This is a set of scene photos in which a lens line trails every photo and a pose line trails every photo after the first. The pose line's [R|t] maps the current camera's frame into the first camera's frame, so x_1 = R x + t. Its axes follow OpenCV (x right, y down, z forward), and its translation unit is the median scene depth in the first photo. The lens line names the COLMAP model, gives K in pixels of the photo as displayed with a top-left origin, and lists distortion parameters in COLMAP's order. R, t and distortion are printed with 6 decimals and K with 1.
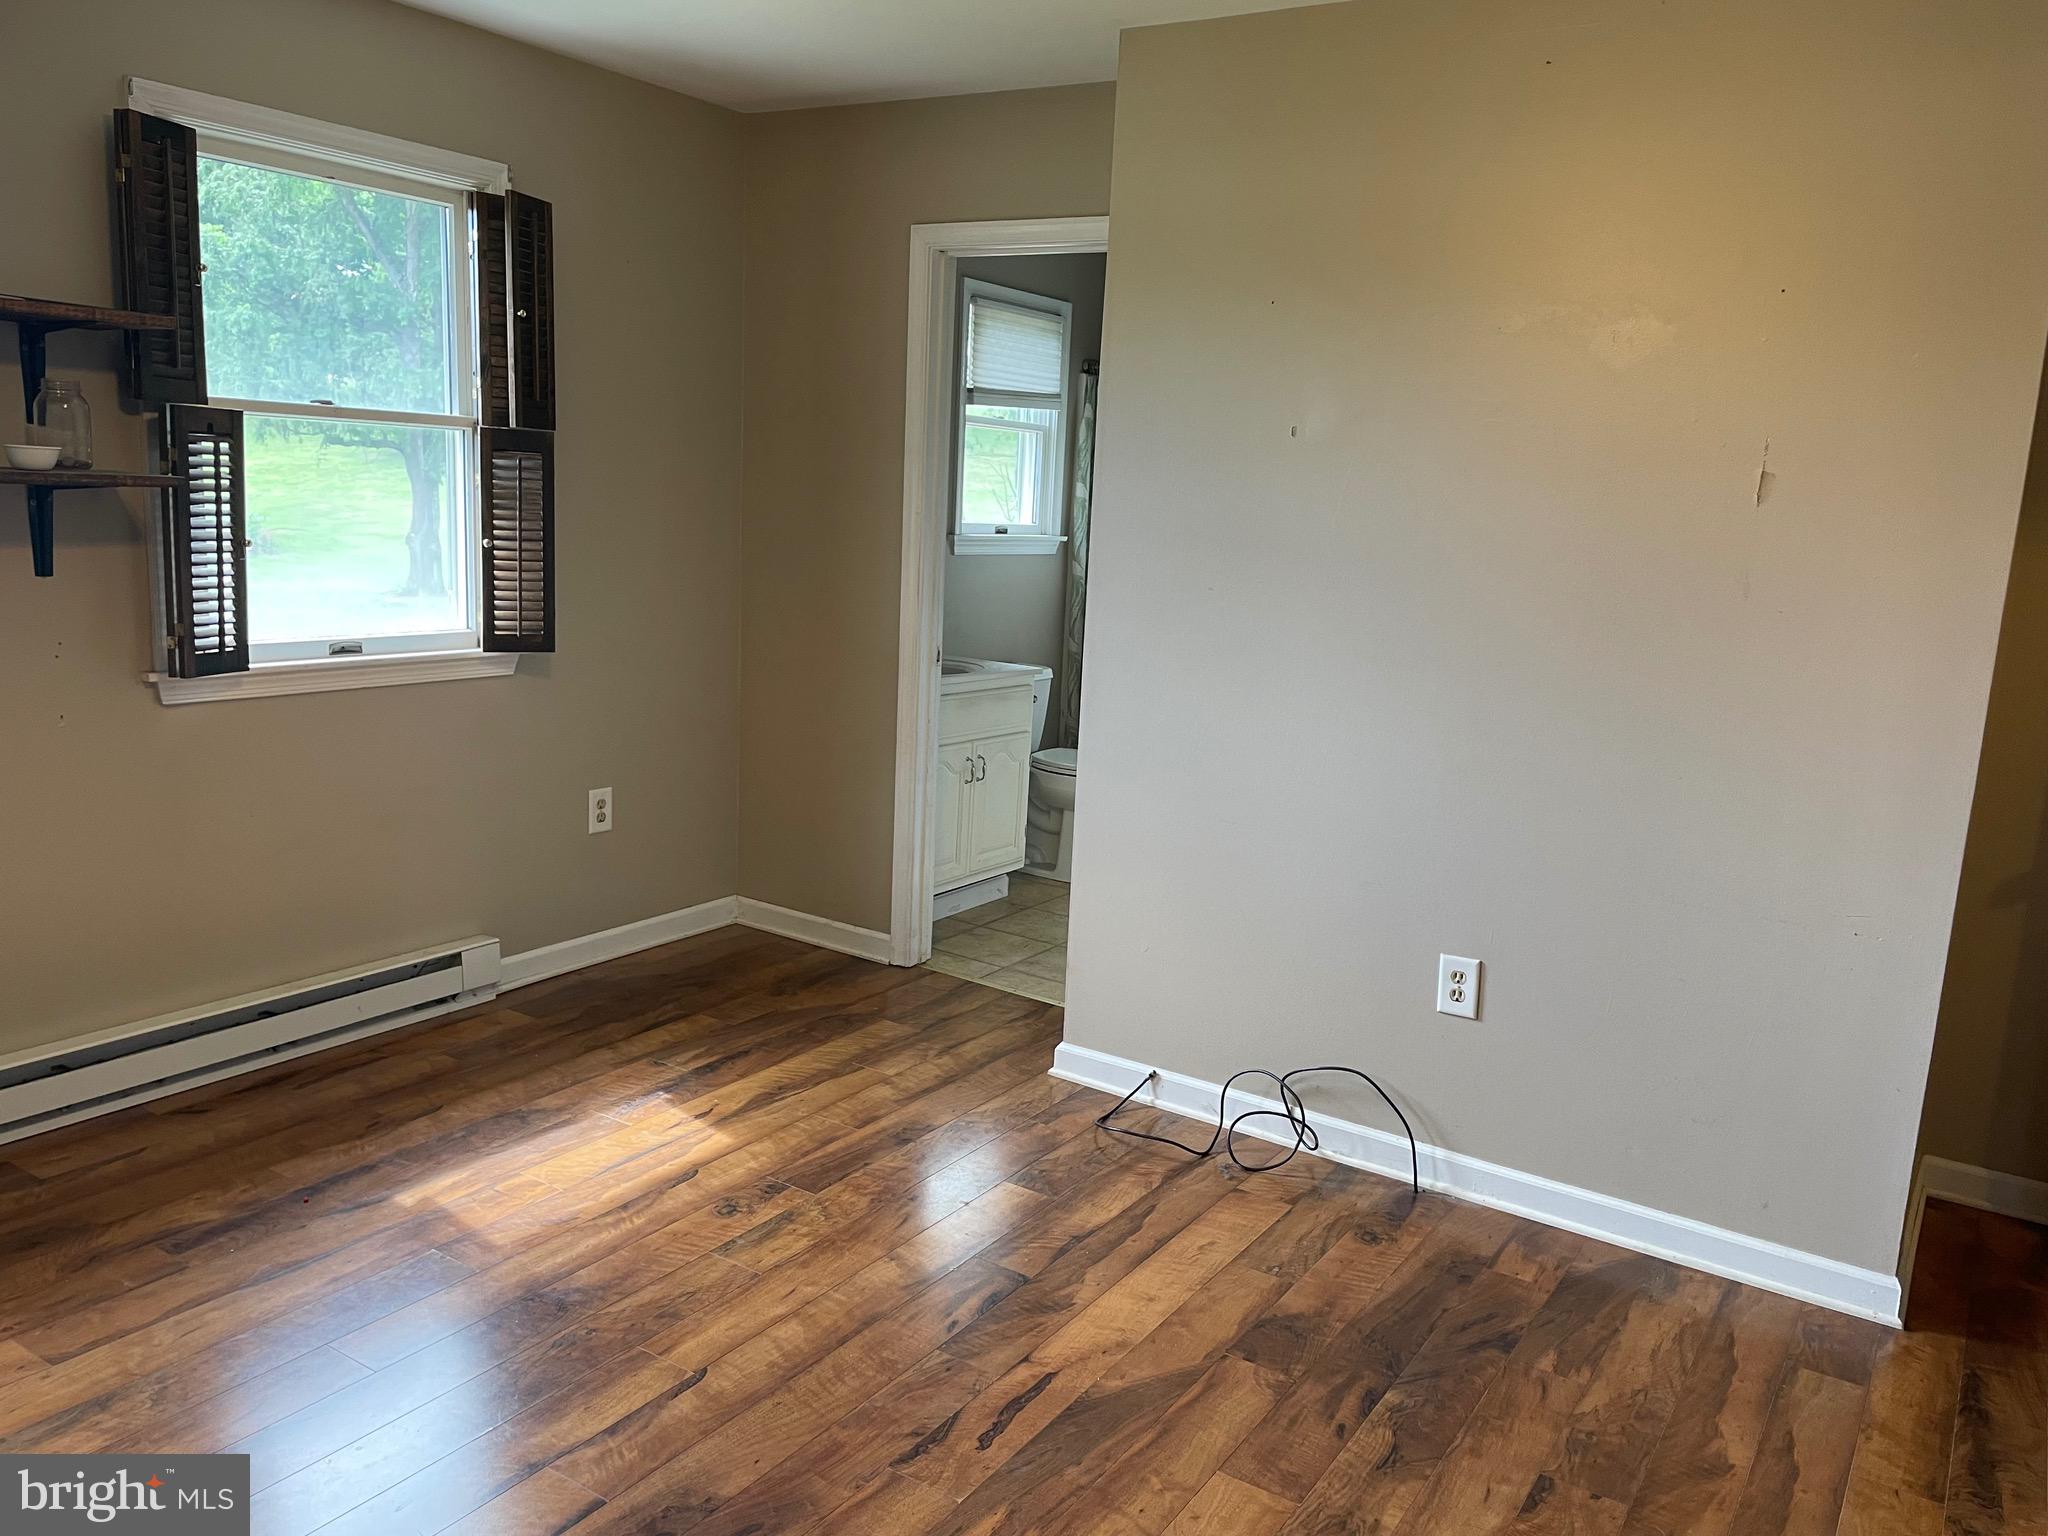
lens RADIAL K [[1562.3, 0, 1028.7], [0, 1562.3, 765.5], [0, 0, 1]] dist [0.092635, -0.112723]
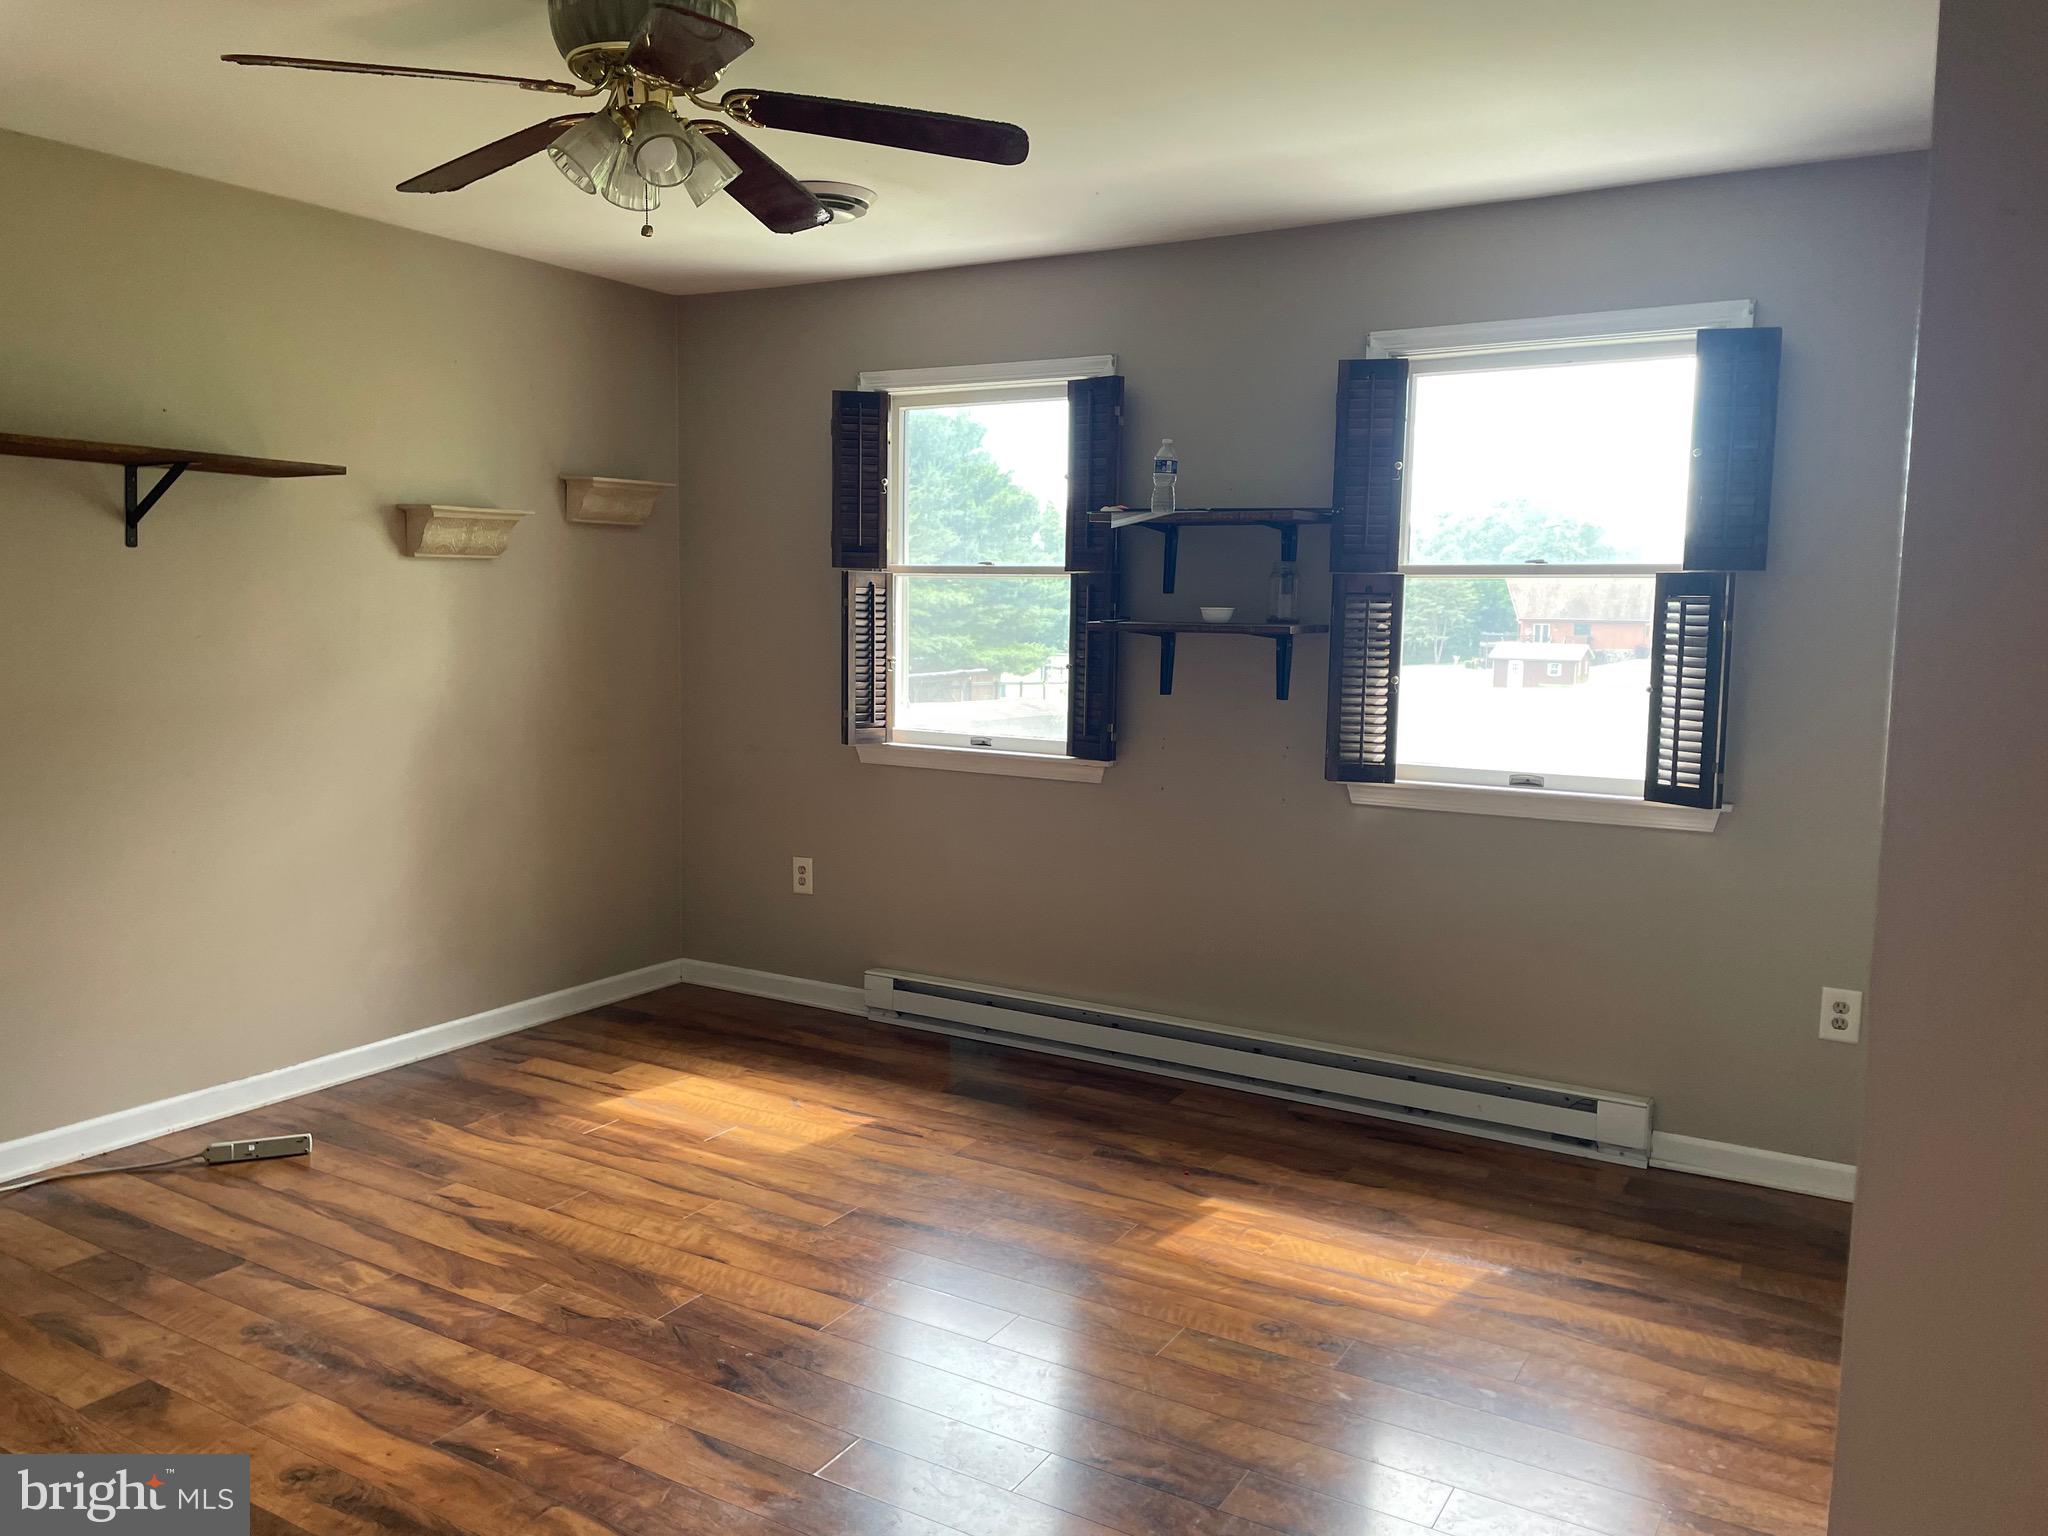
lens RADIAL K [[1562.3, 0, 1008.9], [0, 1562.3, 772.6], [0, 0, 1]] dist [0.092635, -0.112723]
pose [[0.026820, 0.059902, -0.997844, 0.607354], [-0.186748, 0.980930, 0.053867, -0.067099], [0.982042, 0.184900, 0.037495, 0.568620]]
